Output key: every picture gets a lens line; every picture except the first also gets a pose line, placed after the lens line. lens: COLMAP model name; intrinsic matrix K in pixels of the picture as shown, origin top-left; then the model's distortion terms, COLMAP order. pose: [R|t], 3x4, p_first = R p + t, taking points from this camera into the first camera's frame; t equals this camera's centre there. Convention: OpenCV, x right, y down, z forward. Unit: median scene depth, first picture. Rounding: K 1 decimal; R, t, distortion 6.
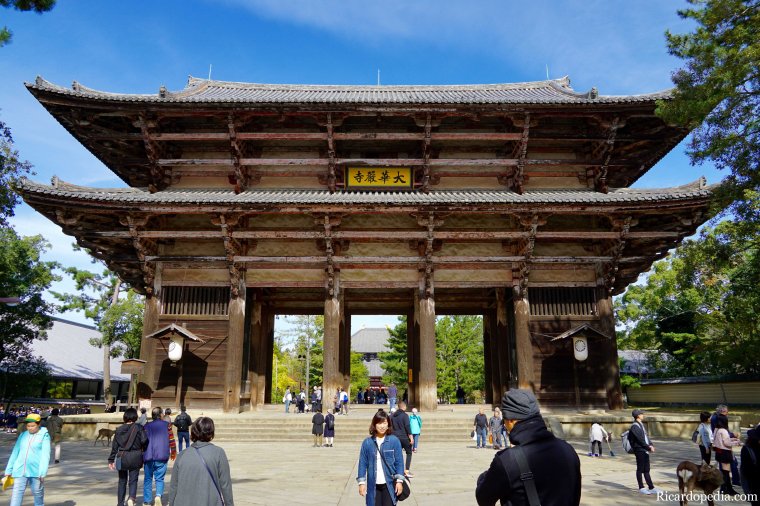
lens RADIAL K [[567.9, 0, 380.0], [0, 567.9, 253.0], [0, 0, 1]] dist [-0.033735, 0.001006]
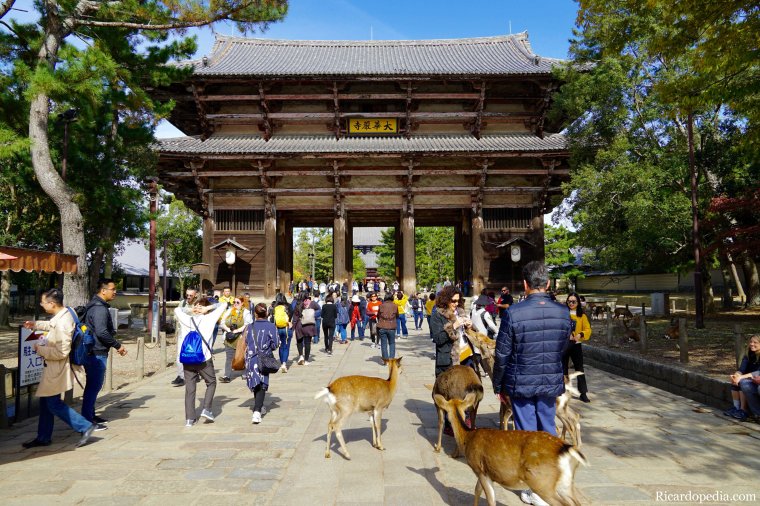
lens RADIAL K [[567.9, 0, 380.0], [0, 567.9, 253.0], [0, 0, 1]] dist [-0.033735, 0.001006]
pose [[0.999935, -0.008728, 0.007344, 0.002930], [0.007176, 0.981804, 0.189764, -0.096018], [-0.008867, -0.189699, 0.981802, -0.365361]]
